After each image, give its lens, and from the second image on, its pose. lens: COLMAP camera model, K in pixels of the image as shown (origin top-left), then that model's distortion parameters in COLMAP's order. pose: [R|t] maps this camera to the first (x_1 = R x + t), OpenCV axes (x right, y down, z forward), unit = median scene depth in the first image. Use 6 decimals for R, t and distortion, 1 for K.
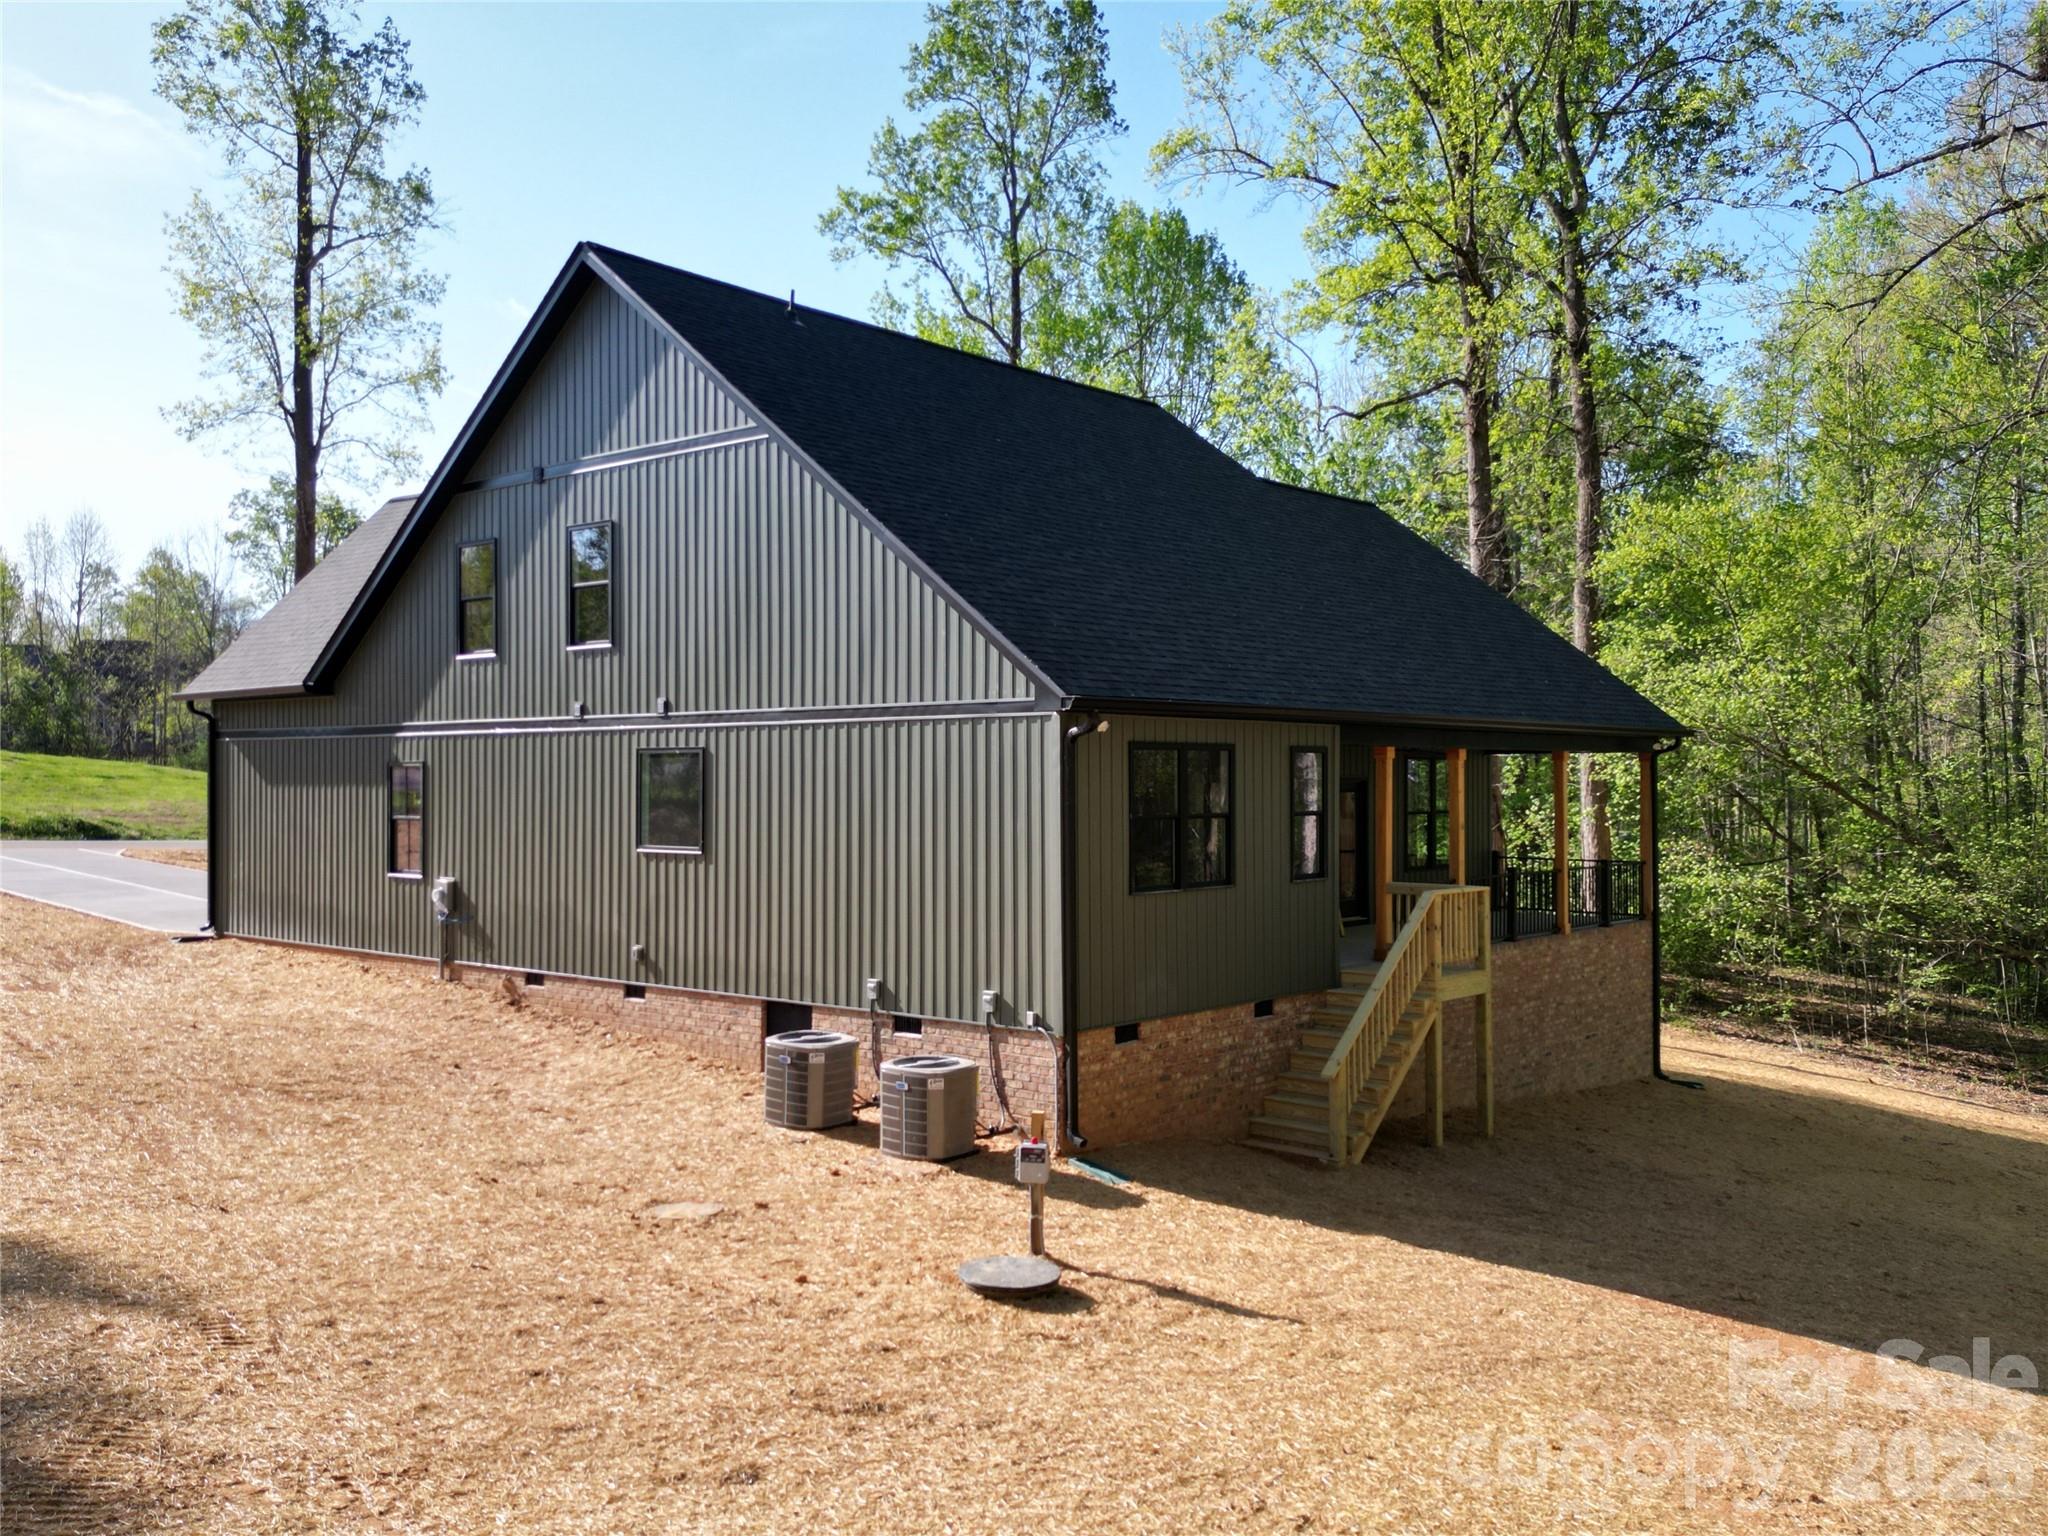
lens RADIAL K [[1484.9, 0, 818.8], [0, 1484.9, 766.6], [0, 0, 1]] dist [0.053930, -0.000397]
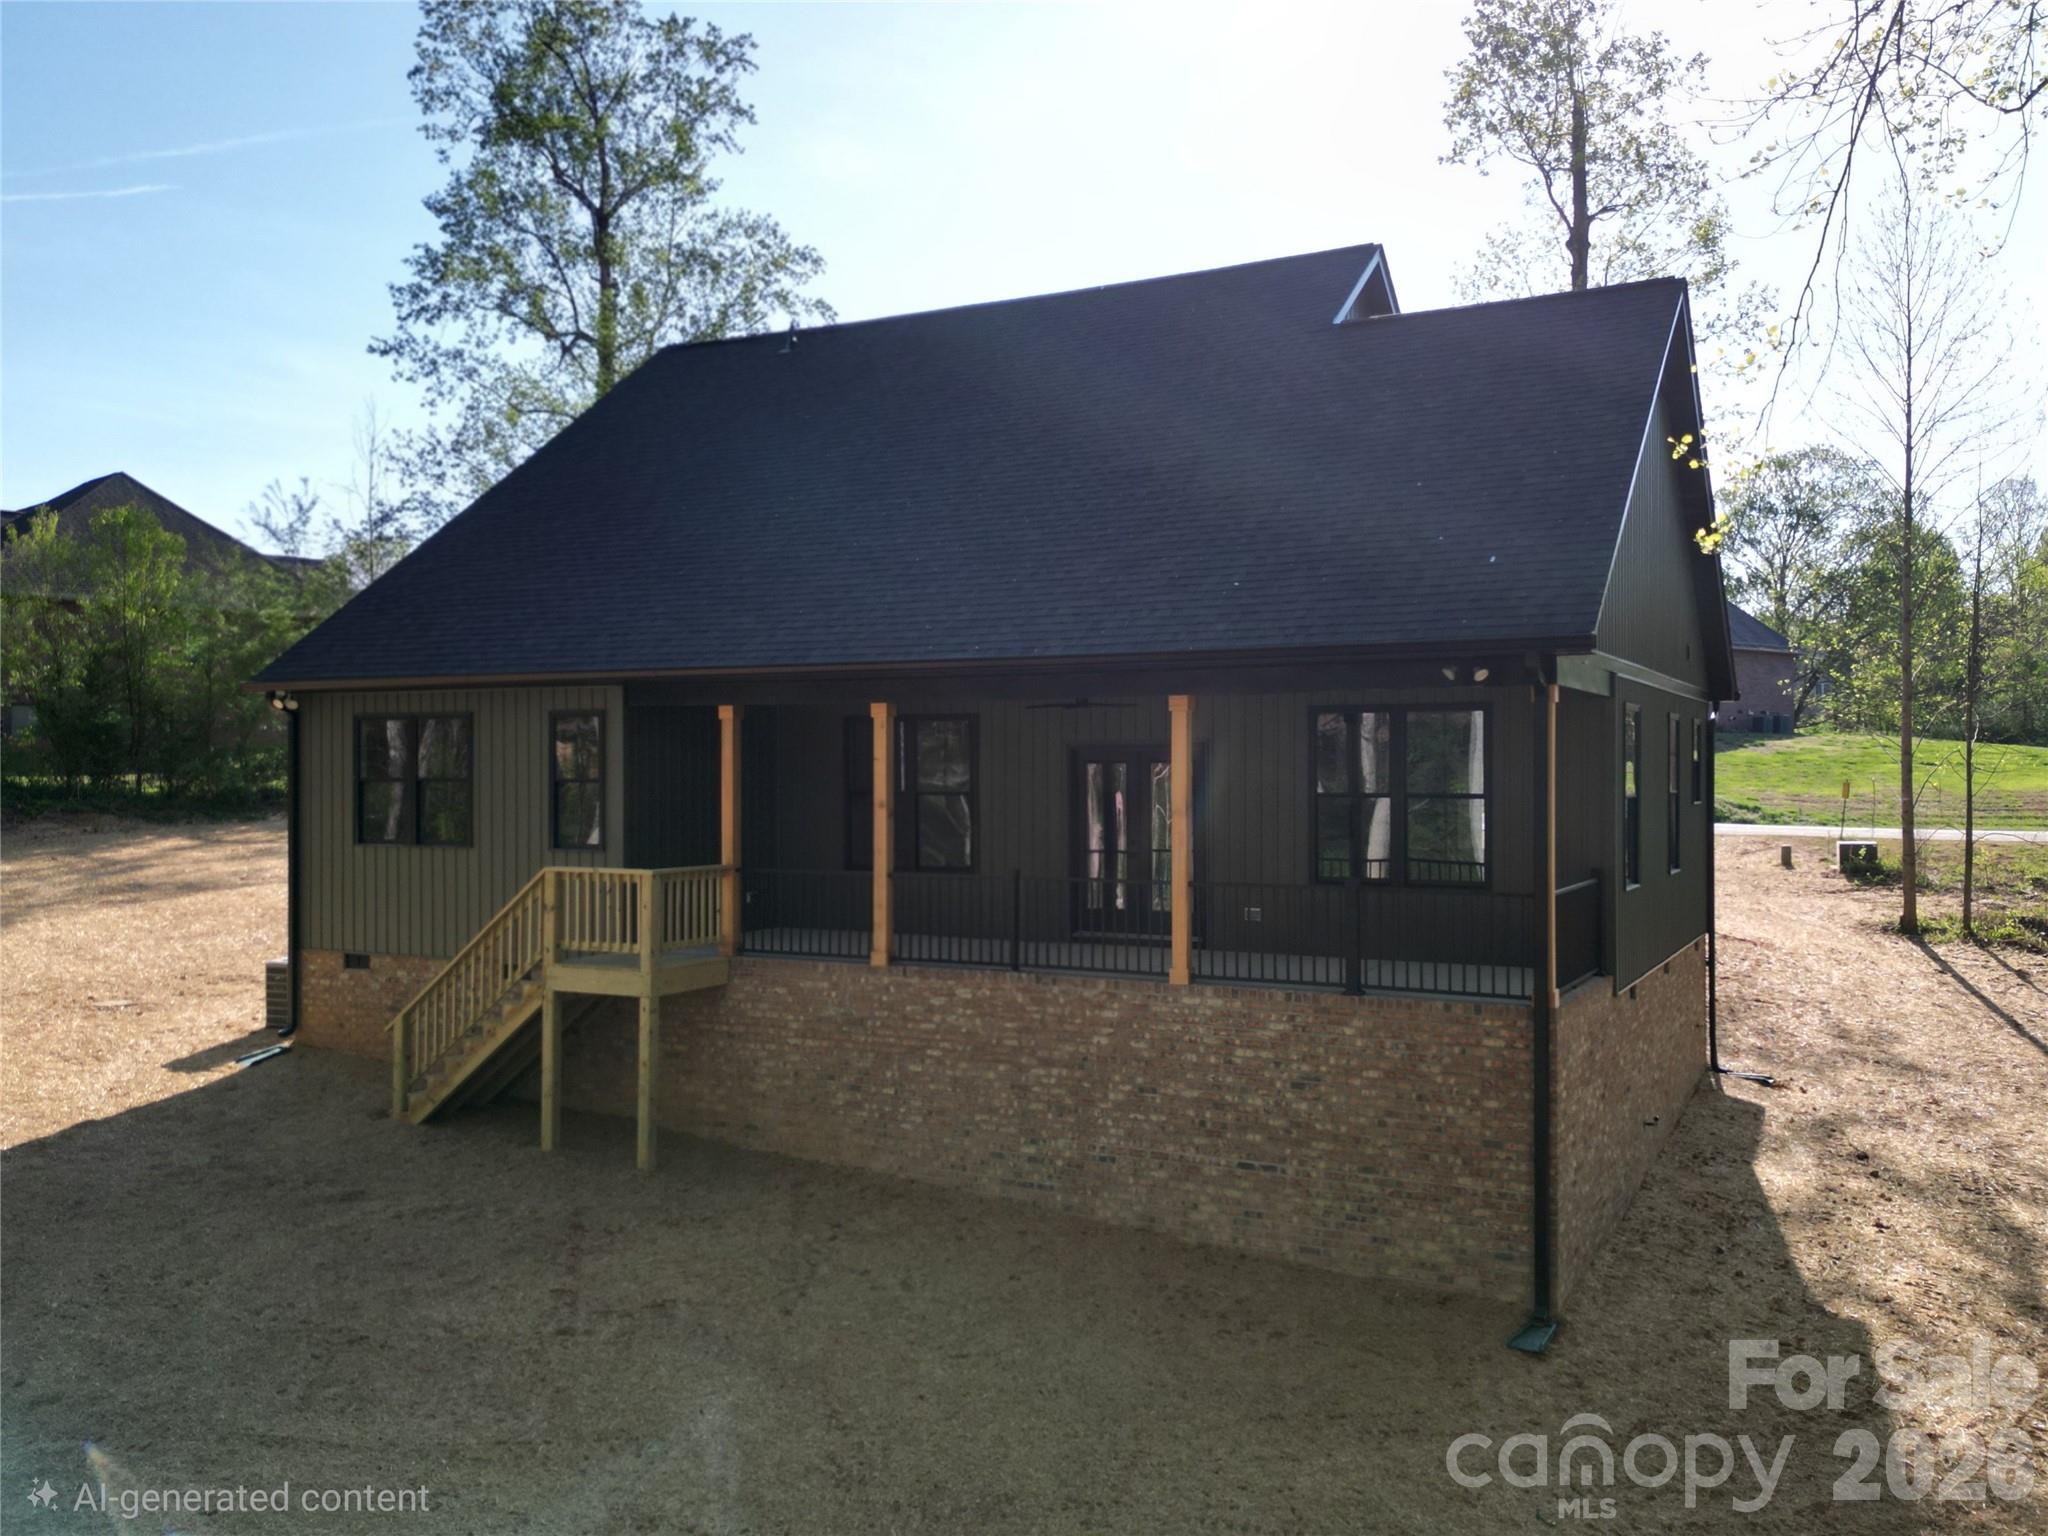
lens RADIAL K [[1467.9, 0, 1155.8], [0, 1467.9, 812.6], [0, 0, 1]] dist [0.167373, -0.286438]
pose [[0.414494, 0.016706, -0.909899, 1.364185], [0.003166, 0.999799, 0.019799, 0.034305], [0.910046, -0.011087, 0.414358, 0.952757]]
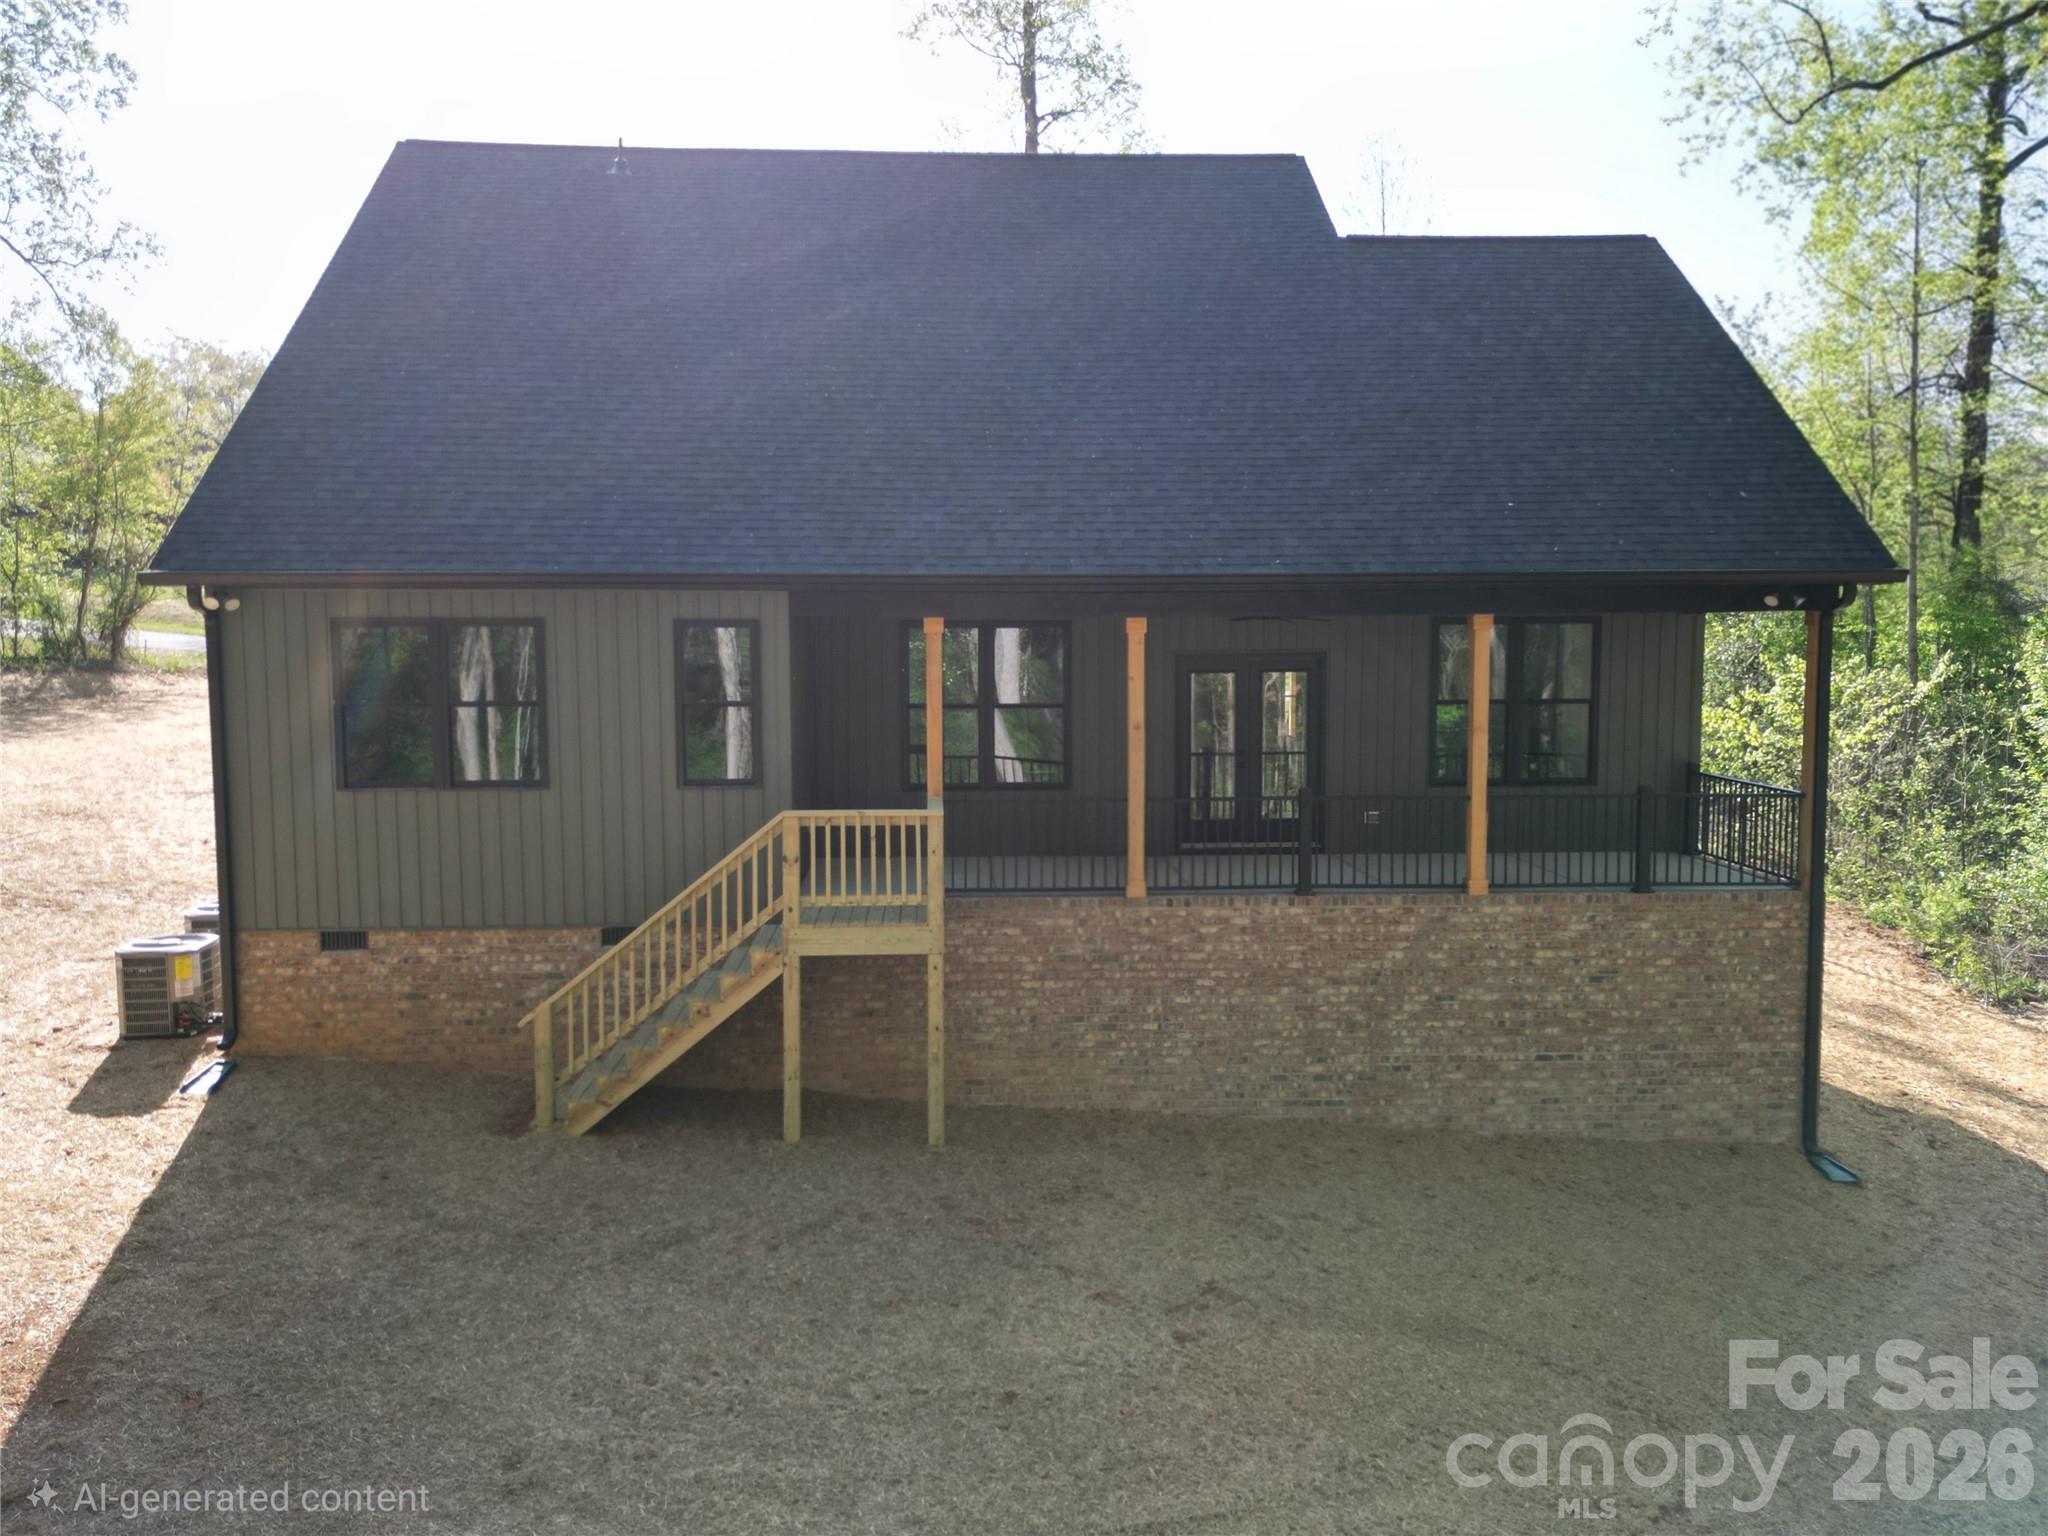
lens RADIAL K [[1433.3, 0, 1024.0], [0, 1433.3, 768.0], [0, 0, 1]] dist [0.051457, -0.002564]
pose [[0.775791, 0.051484, -0.628886, 0.950462], [0.008690, 0.995699, 0.092233, -0.004020], [0.630930, -0.077019, 0.772007, 0.514870]]
